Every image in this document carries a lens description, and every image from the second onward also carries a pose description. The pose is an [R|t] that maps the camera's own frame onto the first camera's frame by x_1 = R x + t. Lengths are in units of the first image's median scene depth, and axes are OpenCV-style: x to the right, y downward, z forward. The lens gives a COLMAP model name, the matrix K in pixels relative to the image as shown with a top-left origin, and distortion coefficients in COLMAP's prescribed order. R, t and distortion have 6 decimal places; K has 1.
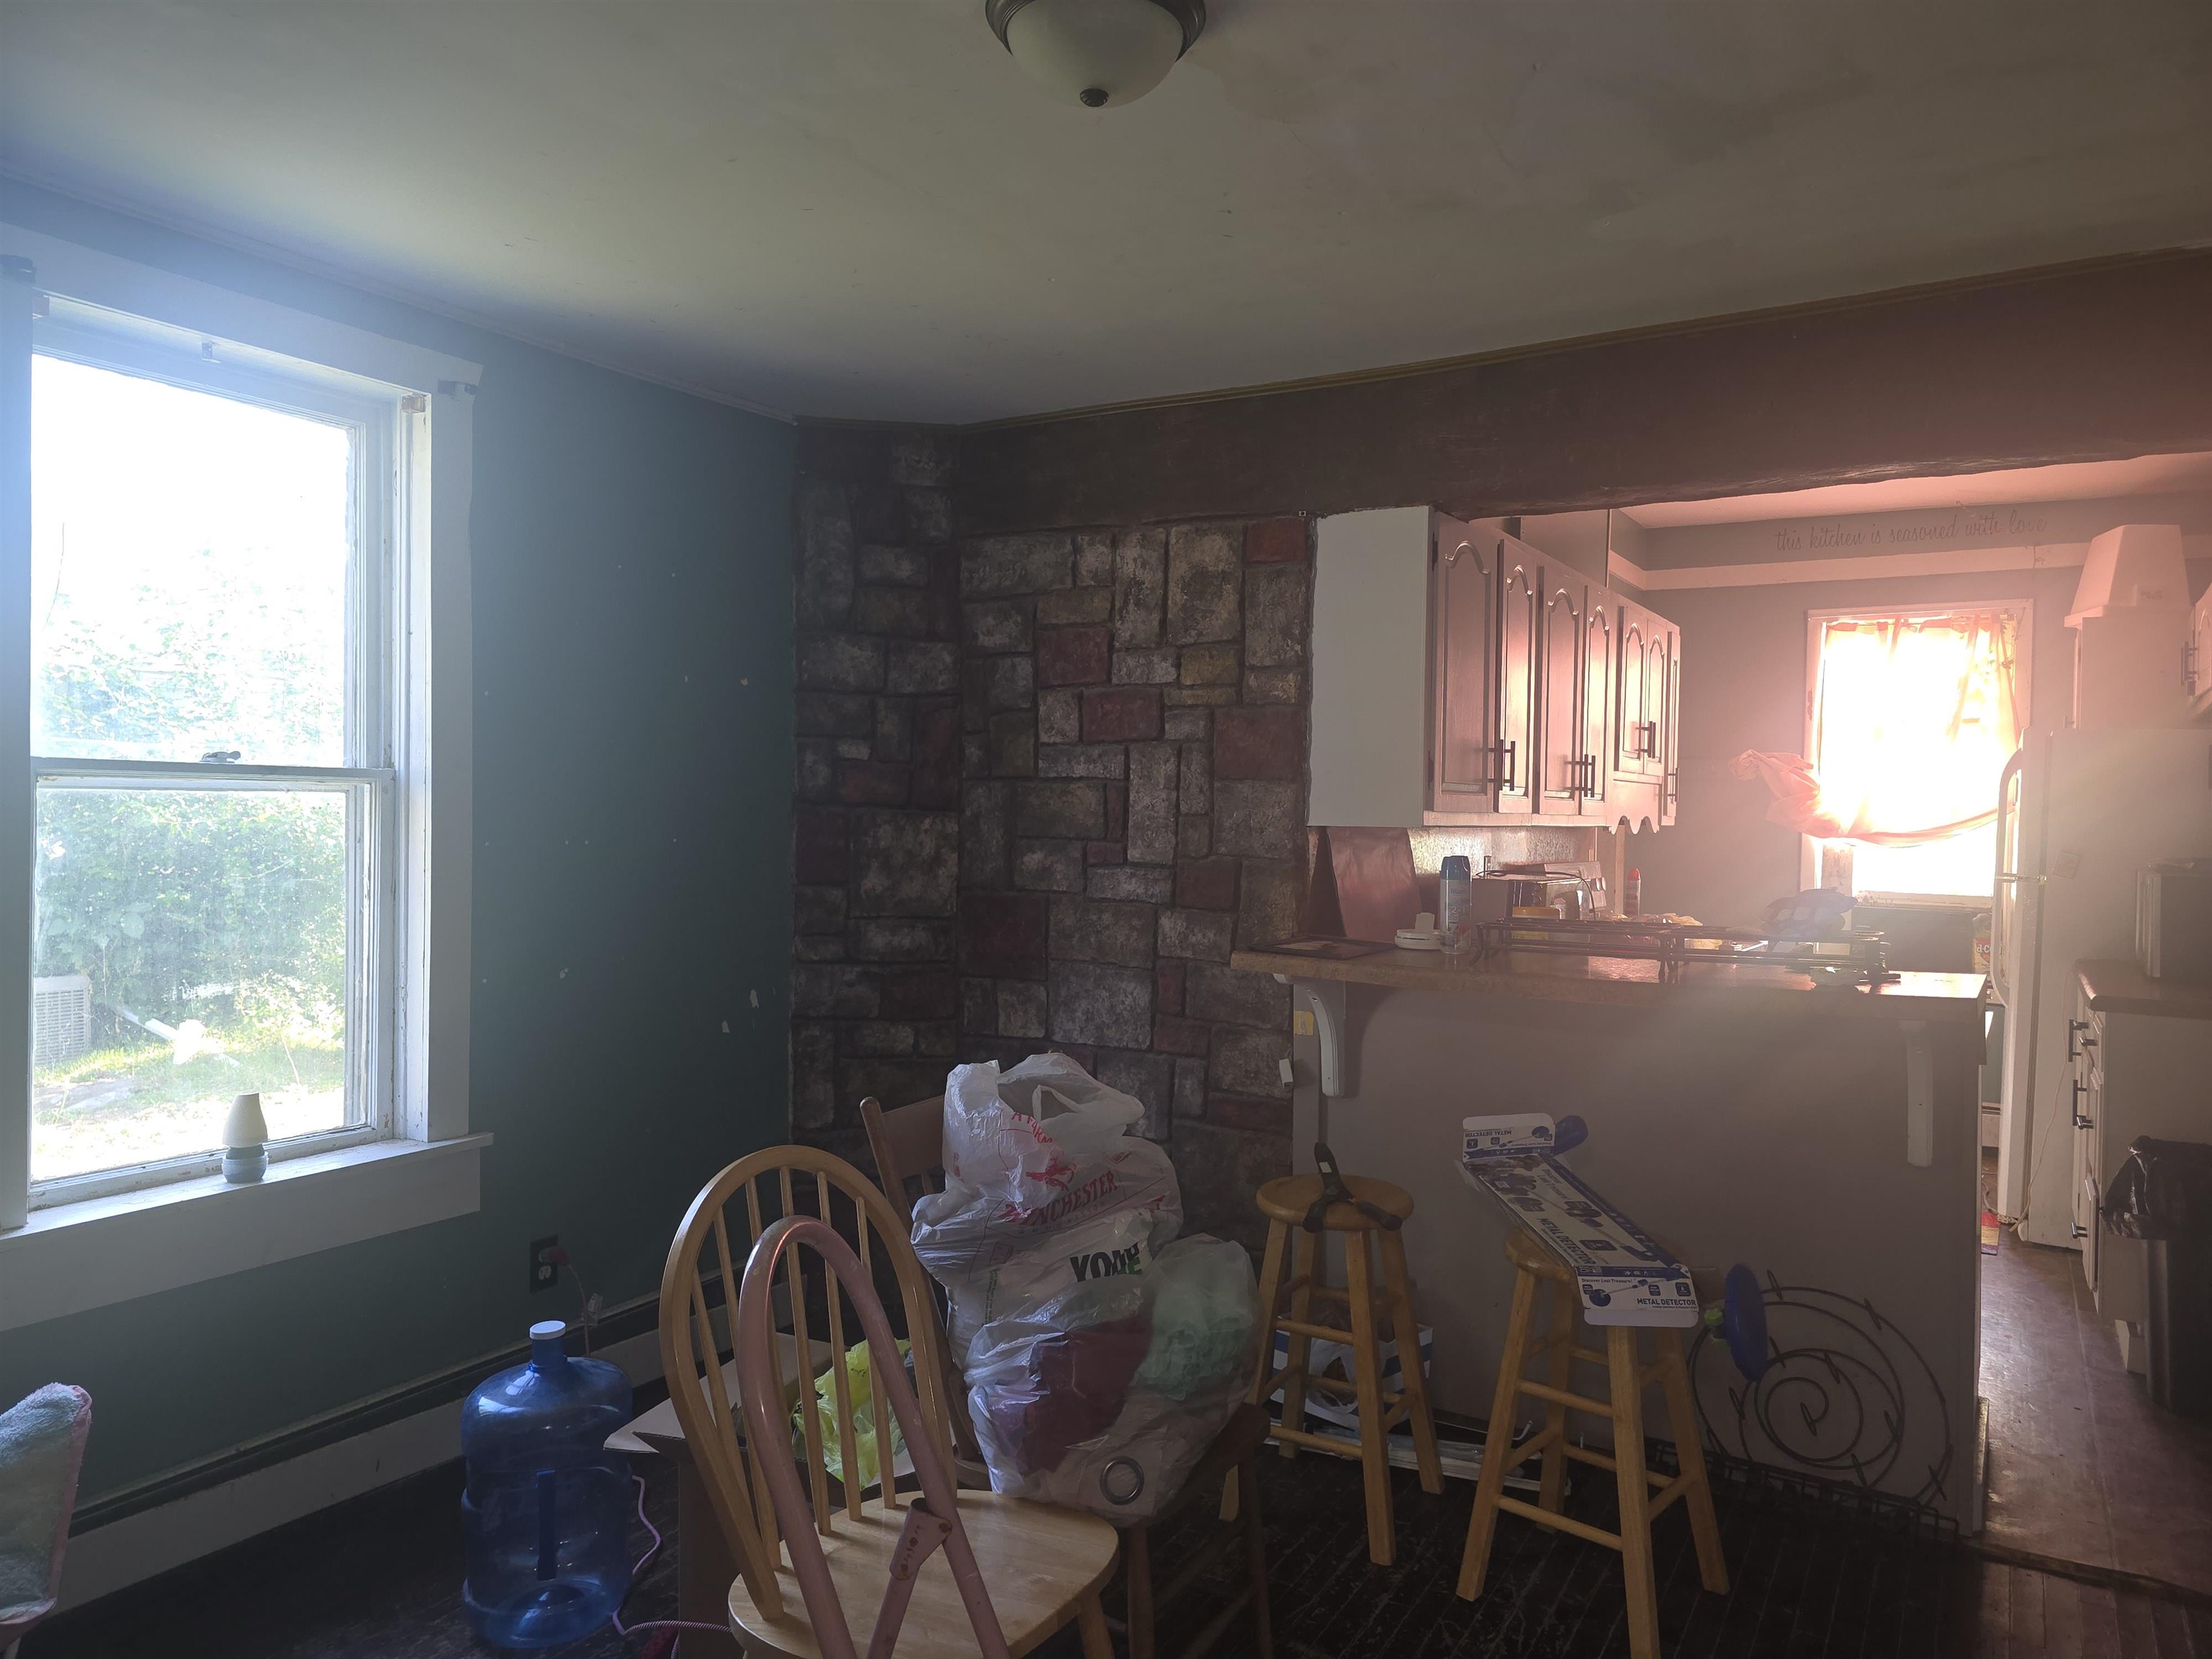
lens RADIAL K [[1474.5, 0, 1106.0], [0, 1474.5, 829.5], [0, 0, 1]] dist [0.049777, -0.052659]
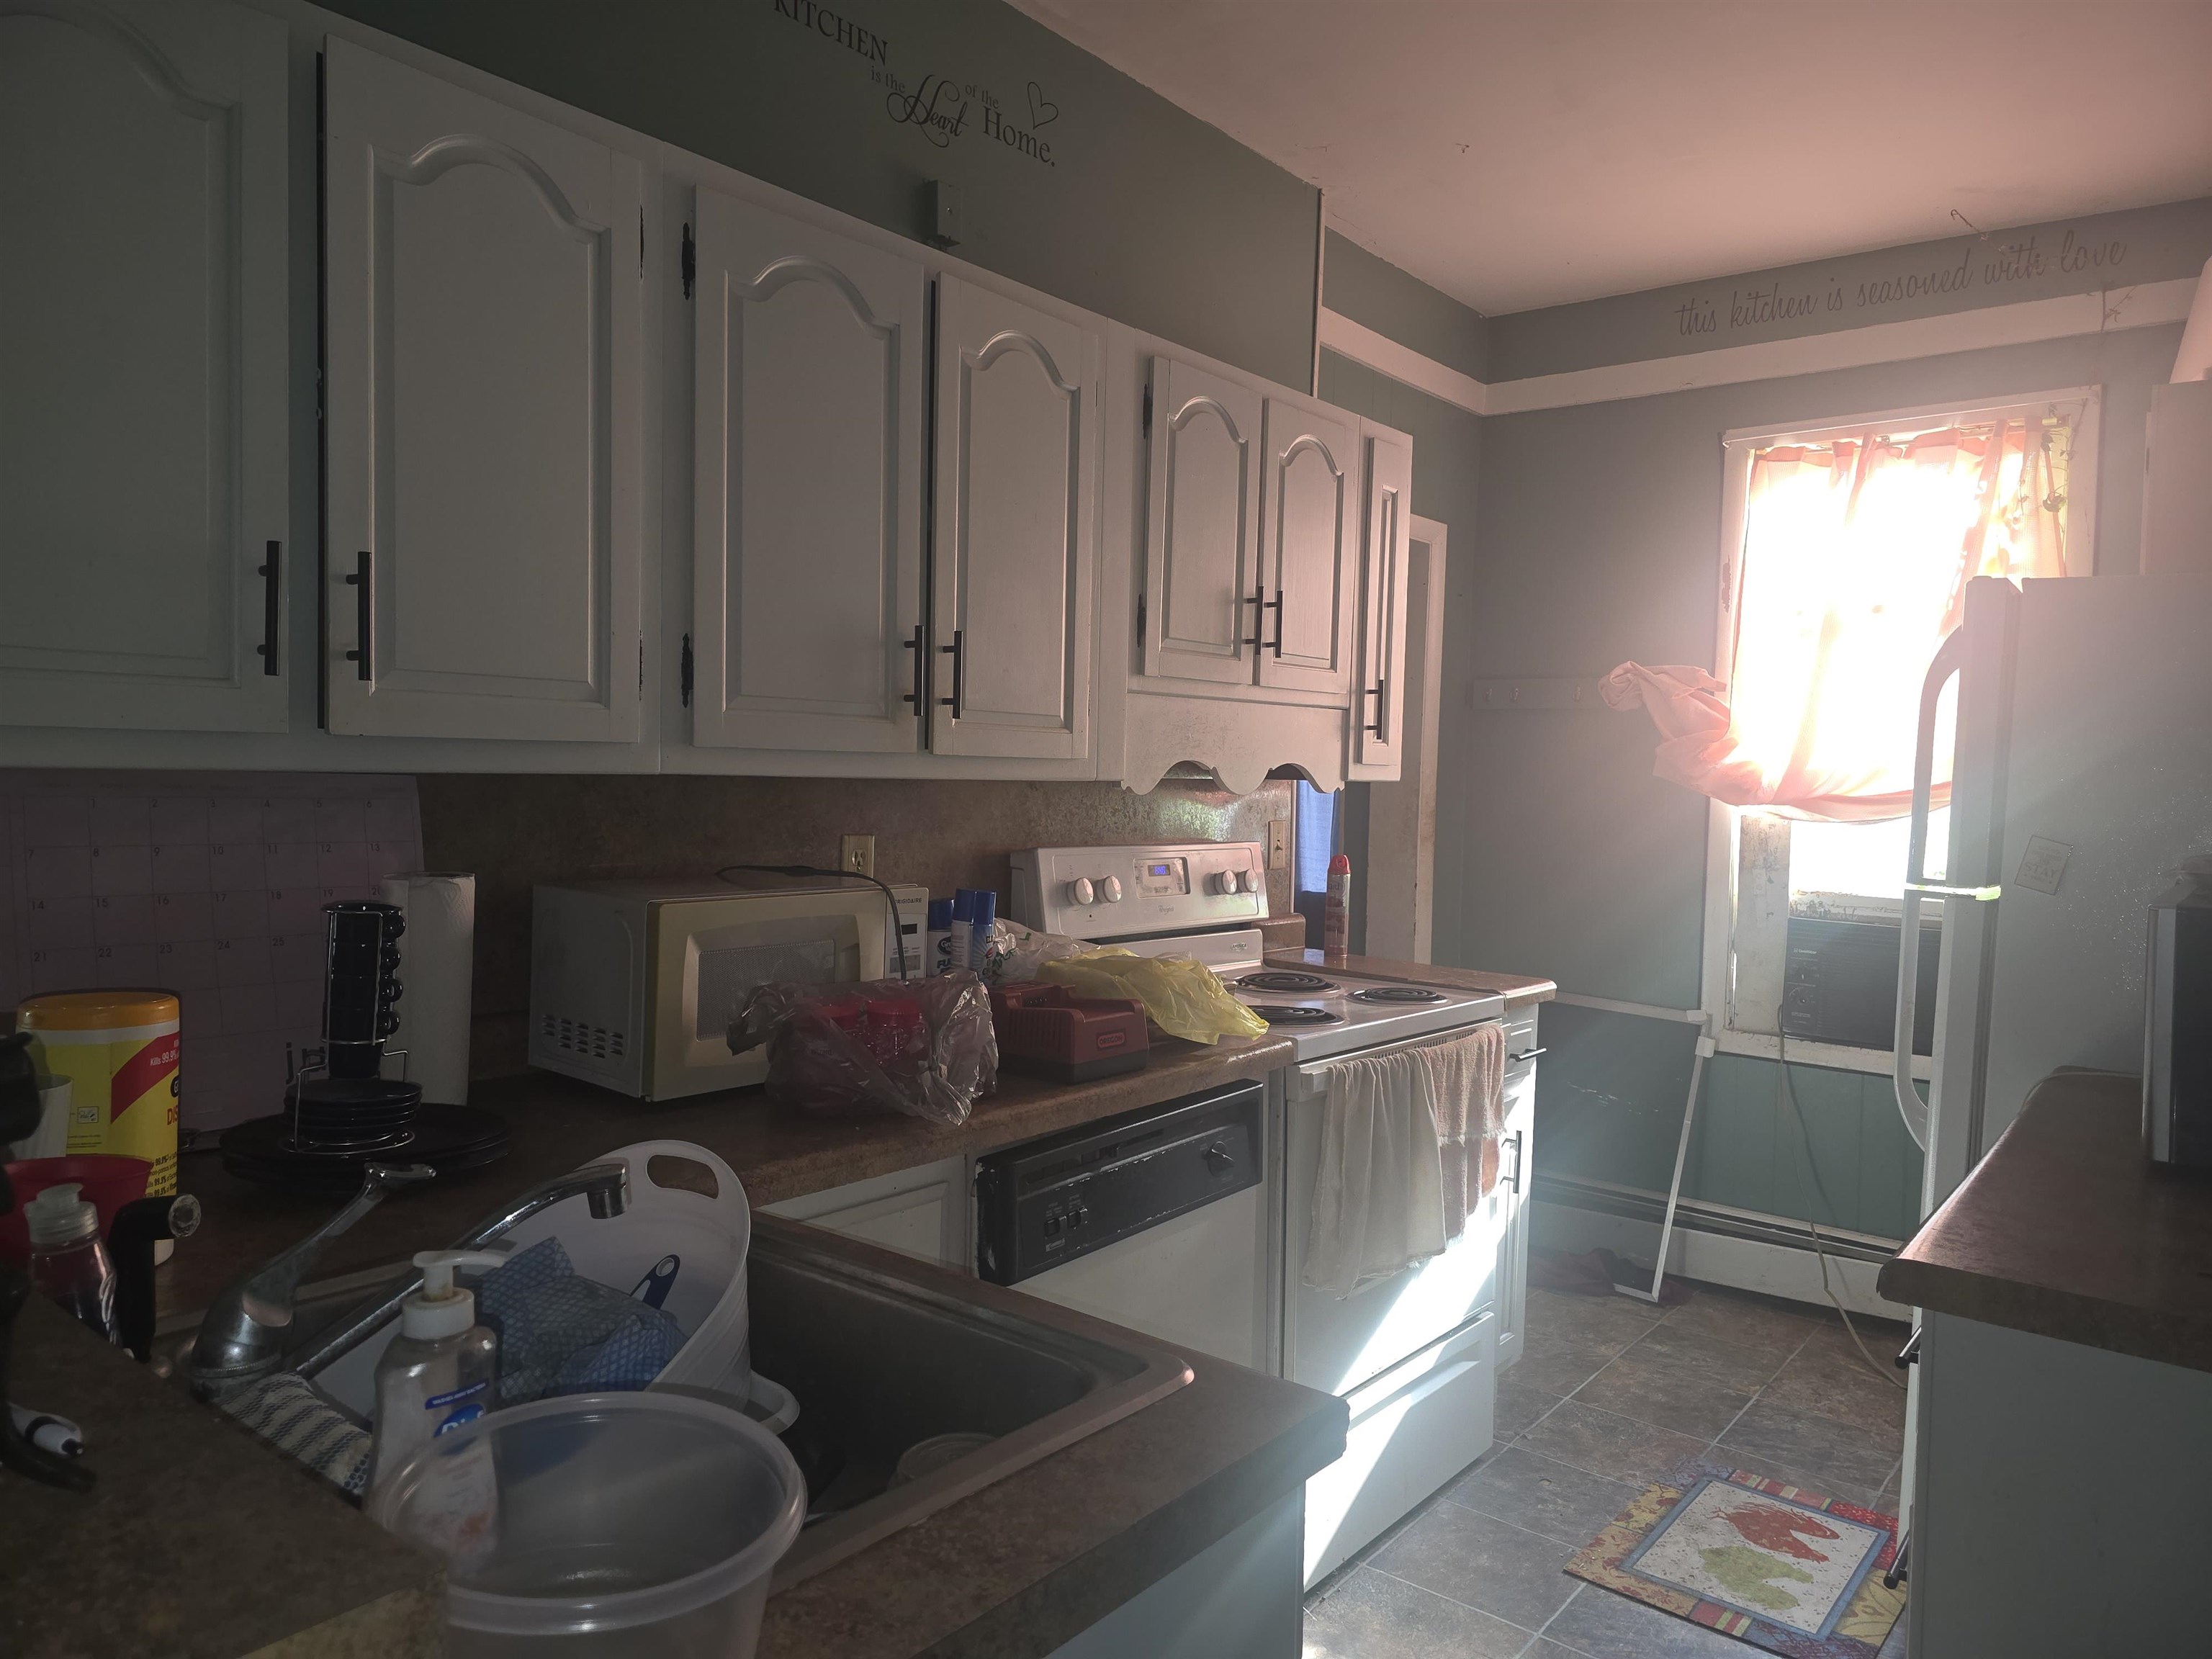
lens RADIAL K [[1467.4, 0, 1107.8], [0, 1467.4, 810.2], [0, 0, 1]] dist [0.070603, -0.078563]
pose [[0.990226, 0.009552, -0.139147, 0.315242], [-0.007610, 0.999866, 0.014484, 0.001178], [0.139266, -0.013284, 0.990166, 0.369222]]
